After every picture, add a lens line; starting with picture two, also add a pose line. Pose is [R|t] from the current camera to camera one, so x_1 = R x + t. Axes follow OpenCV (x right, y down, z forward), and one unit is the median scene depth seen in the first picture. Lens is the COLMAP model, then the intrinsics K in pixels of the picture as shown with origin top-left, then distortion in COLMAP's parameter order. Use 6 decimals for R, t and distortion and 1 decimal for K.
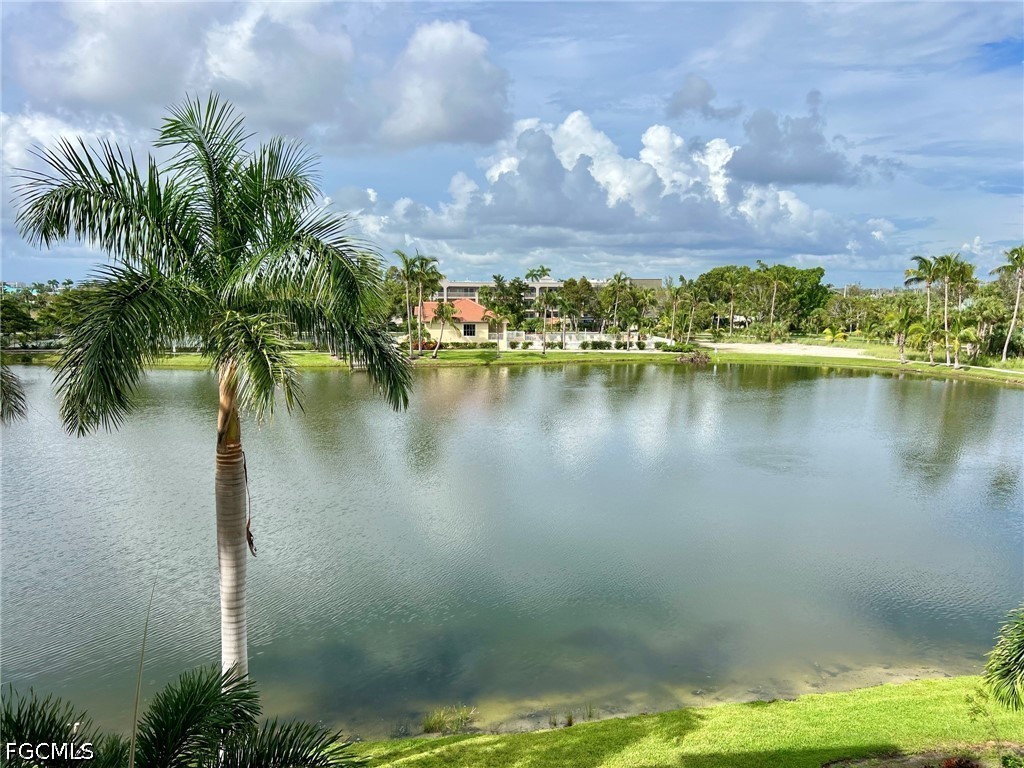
lens RADIAL K [[754.2, 0, 509.6], [0, 754.2, 397.1], [0, 0, 1]] dist [0.068873, -0.064277]
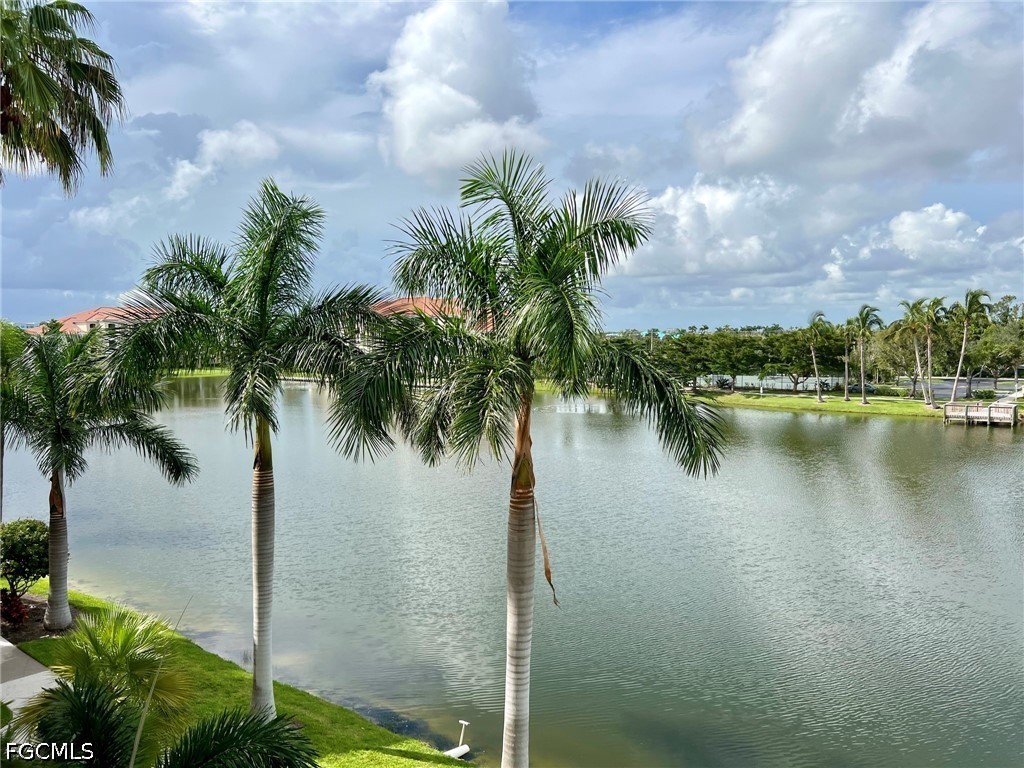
lens RADIAL K [[775.9, 0, 582.1], [0, 775.9, 381.3], [0, 0, 1]] dist [0.054203, 0.000198]
pose [[0.751791, 0.028862, -0.658770, 0.360907], [-0.078673, 0.995832, -0.046151, -0.038538], [0.654692, 0.086523, 0.750928, 0.271370]]
